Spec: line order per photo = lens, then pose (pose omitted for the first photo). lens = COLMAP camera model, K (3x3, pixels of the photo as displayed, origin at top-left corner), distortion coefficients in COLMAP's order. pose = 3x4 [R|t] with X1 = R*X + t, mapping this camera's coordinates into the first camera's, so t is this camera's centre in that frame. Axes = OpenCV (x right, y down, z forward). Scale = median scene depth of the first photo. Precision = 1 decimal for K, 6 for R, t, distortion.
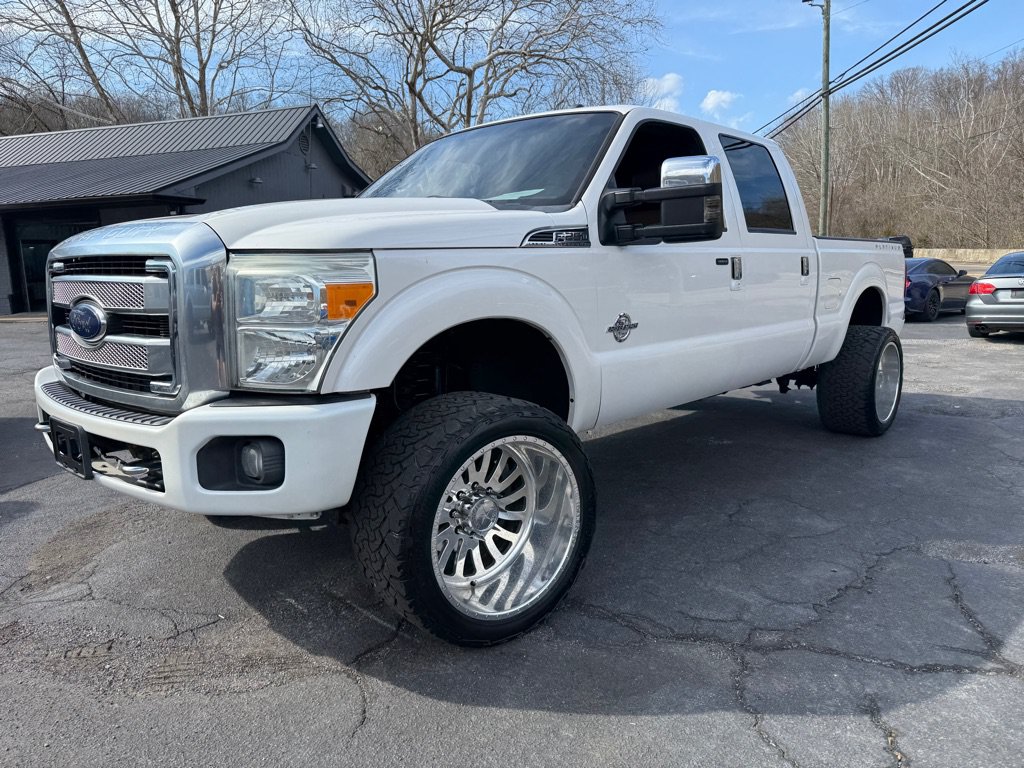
lens RADIAL K [[744.9, 0, 524.1], [0, 744.9, 379.2], [0, 0, 1]] dist [0.021867, -0.030768]
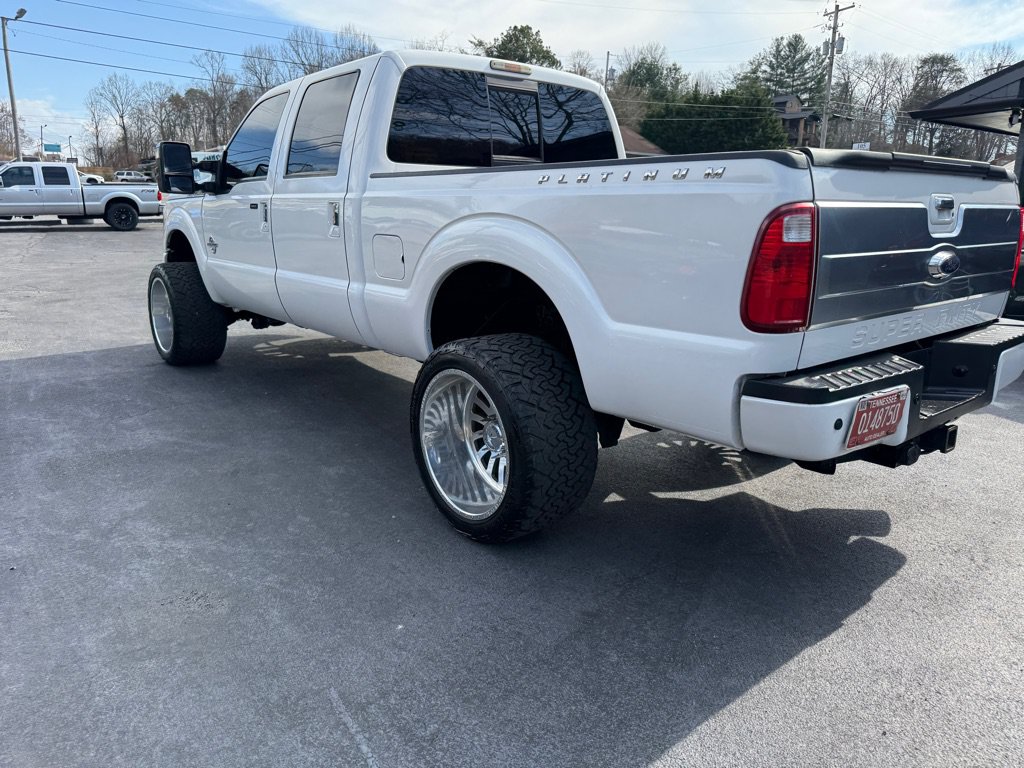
lens RADIAL K [[745.1, 0, 523.7], [0, 745.1, 386.9], [0, 0, 1]] dist [0.004138, -0.005984]
pose [[-0.139000, 0.244469, -0.959643, 2.024093], [-0.157565, 0.951245, 0.265152, -0.376347], [0.977677, 0.188062, -0.093703, 2.242697]]
